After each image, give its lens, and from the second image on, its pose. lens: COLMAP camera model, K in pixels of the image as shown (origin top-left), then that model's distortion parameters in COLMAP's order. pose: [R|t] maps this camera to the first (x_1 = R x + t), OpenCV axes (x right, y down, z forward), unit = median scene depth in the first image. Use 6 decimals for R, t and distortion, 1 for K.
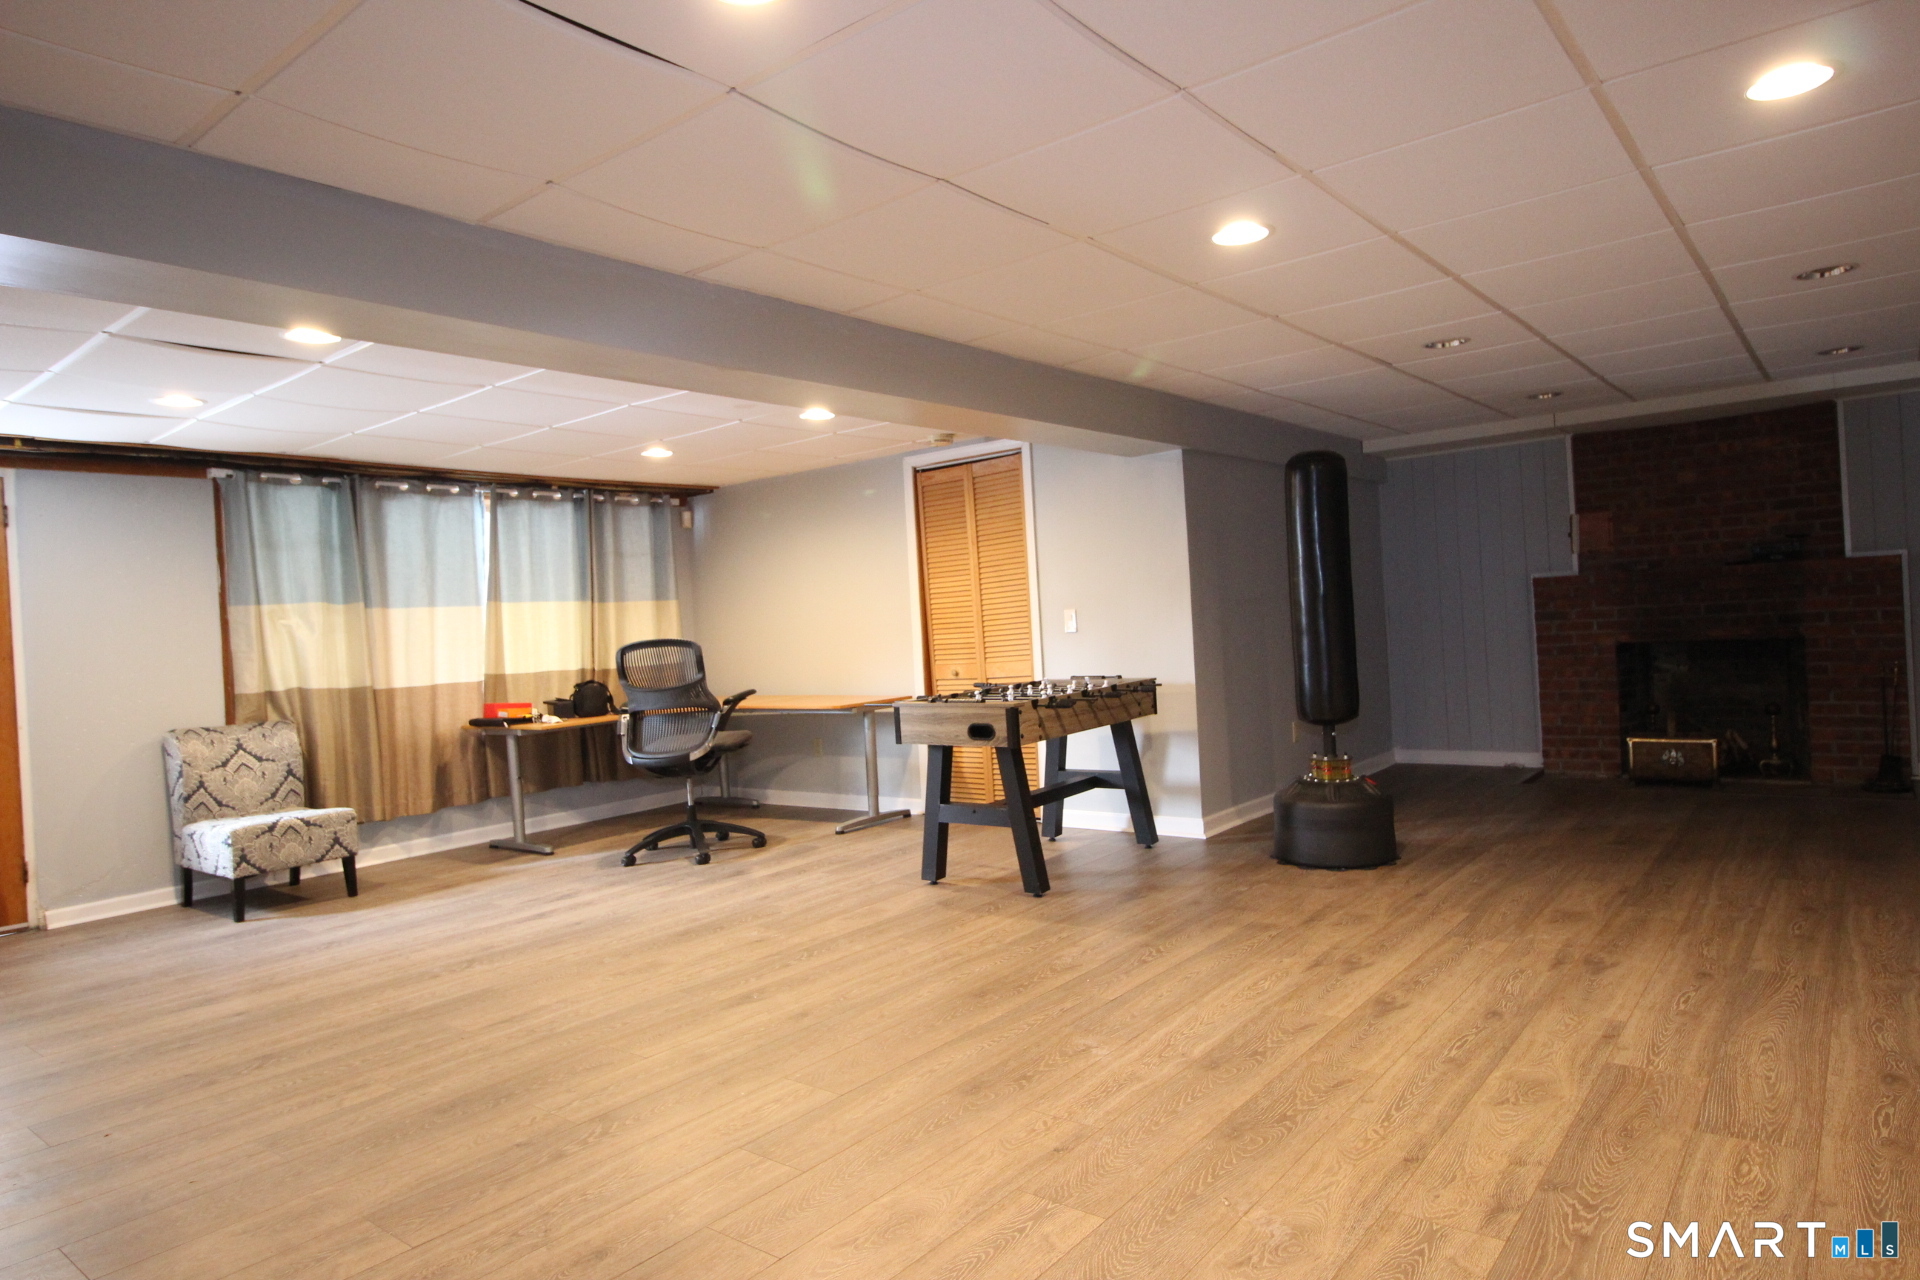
lens RADIAL K [[1142.2, 0, 960.0], [0, 1142.2, 640.0], [0, 0, 1]] dist [-0.000695, -0.002181]
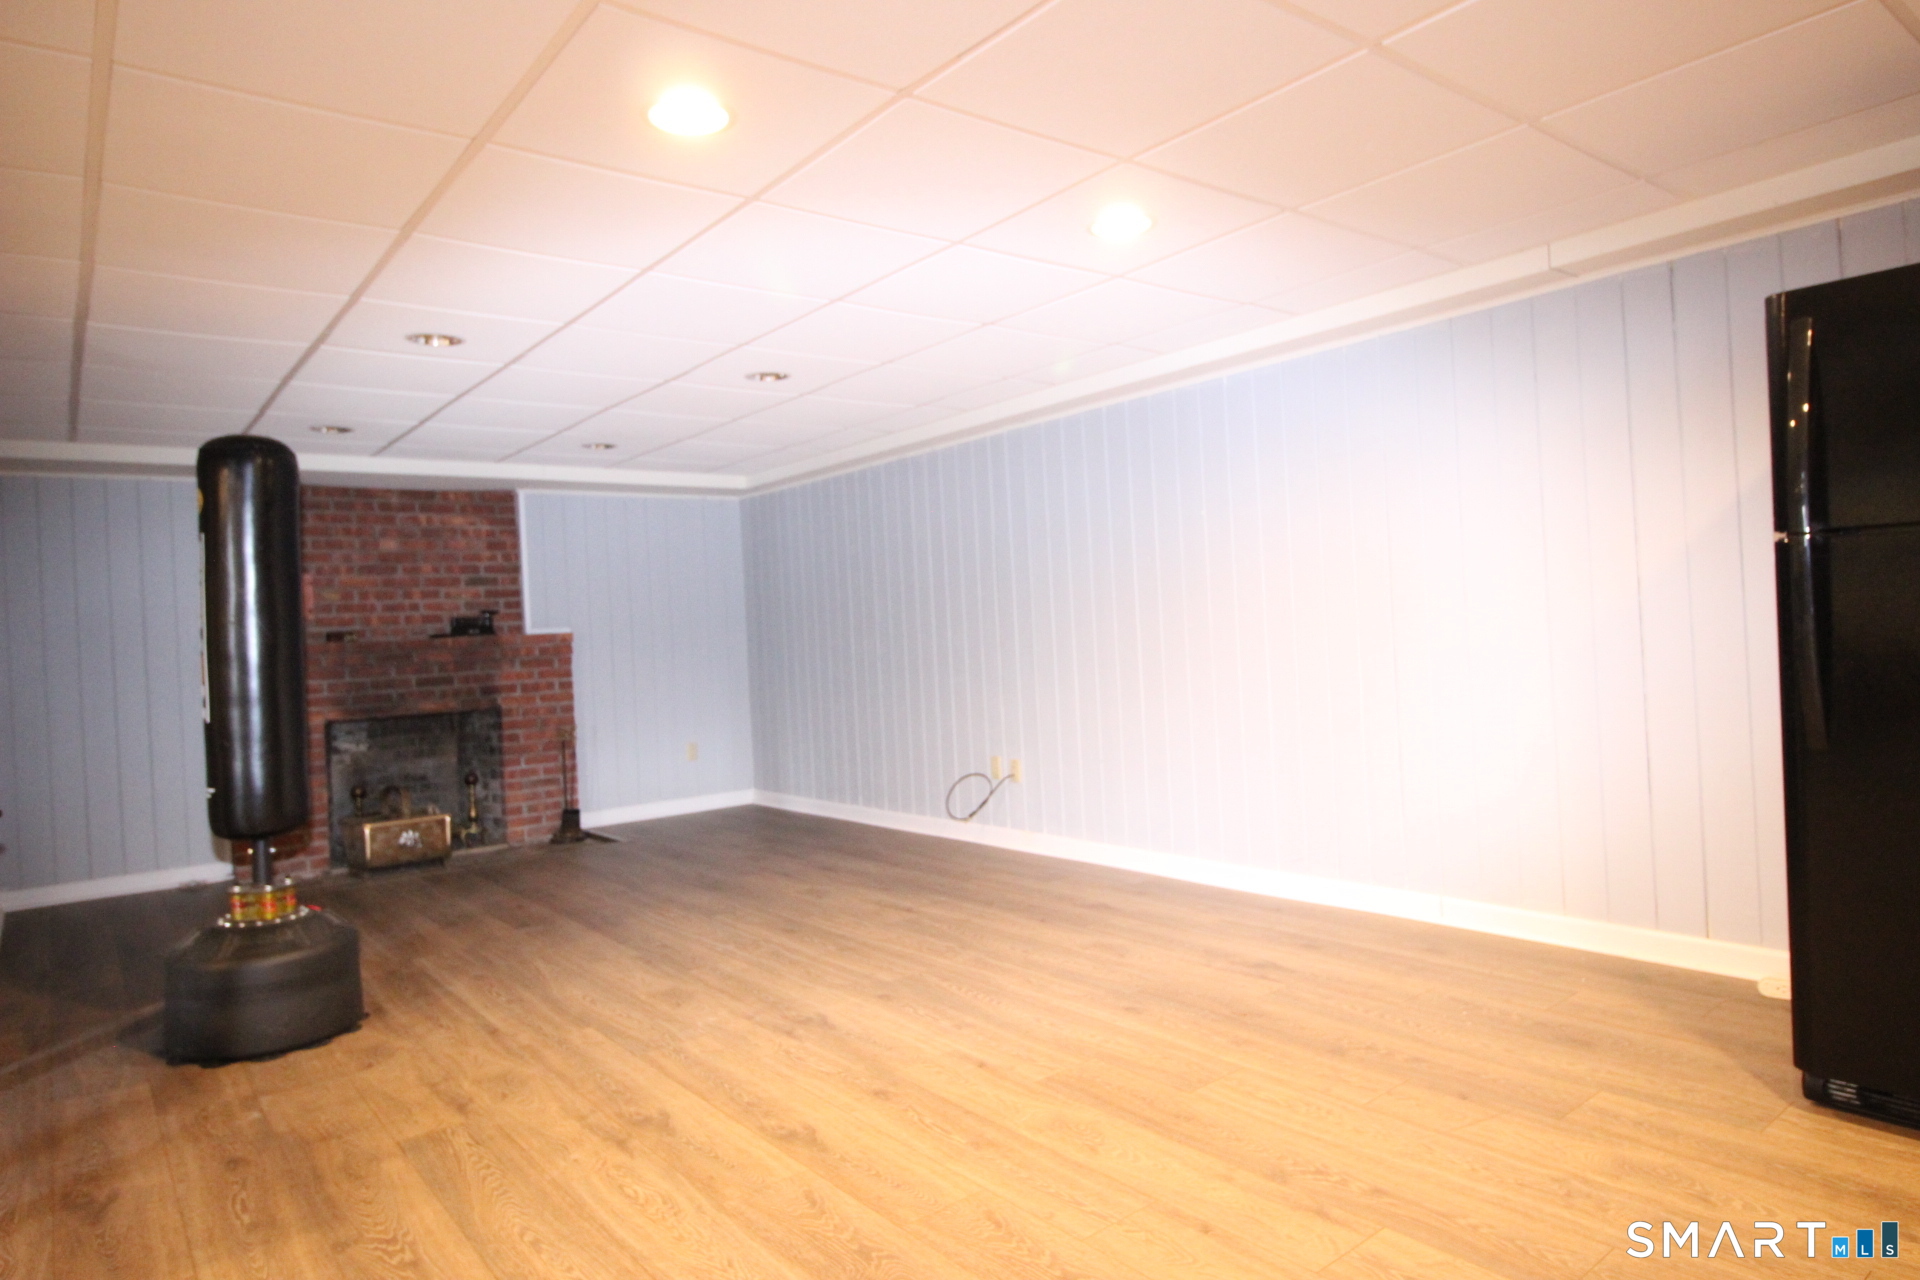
lens RADIAL K [[1142.2, 0, 960.0], [0, 1142.2, 640.0], [0, 0, 1]] dist [-0.000695, -0.002181]
pose [[0.228845, 0.036585, 0.972775, -0.330389], [0.049757, 0.997548, -0.049222, 0.013986], [-0.972190, 0.059666, 0.226463, 0.575442]]
